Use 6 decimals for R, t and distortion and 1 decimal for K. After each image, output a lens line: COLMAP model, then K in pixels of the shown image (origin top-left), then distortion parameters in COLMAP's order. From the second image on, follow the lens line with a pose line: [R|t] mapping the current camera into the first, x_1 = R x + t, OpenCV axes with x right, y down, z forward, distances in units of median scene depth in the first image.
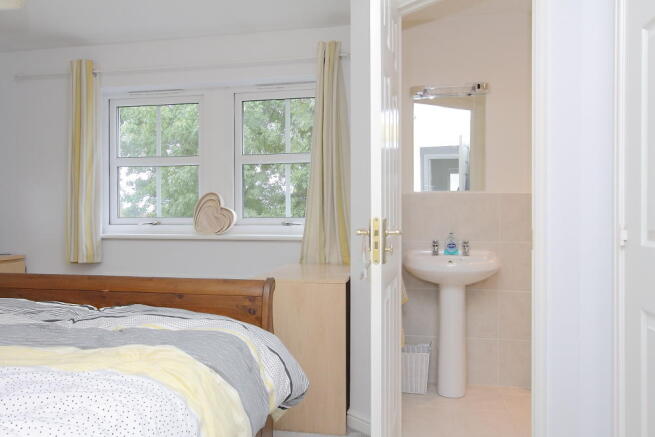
lens RADIAL K [[519.8, 0, 327.5], [0, 519.8, 218.5], [0, 0, 1]] dist [0.004161, 0.002515]
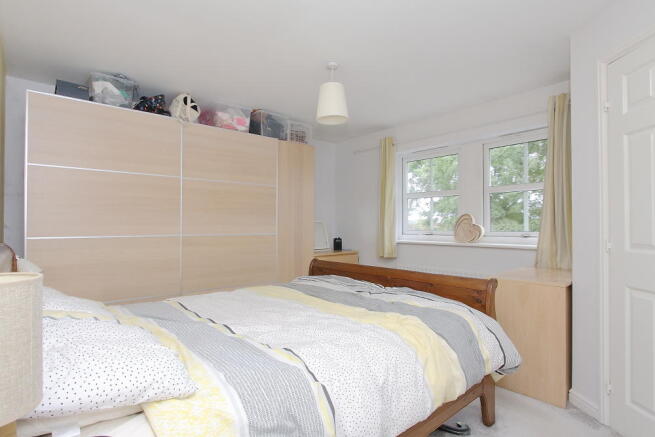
lens RADIAL K [[348.8, 0, 327.5], [0, 348.8, 218.5], [0, 0, 1]] dist [-0.001319, 0.000004]
pose [[0.795184, -0.011235, -0.606264, 0.104396], [-0.000628, 0.999813, -0.019353, -0.029722], [0.606367, 0.015770, 0.795028, -0.029111]]
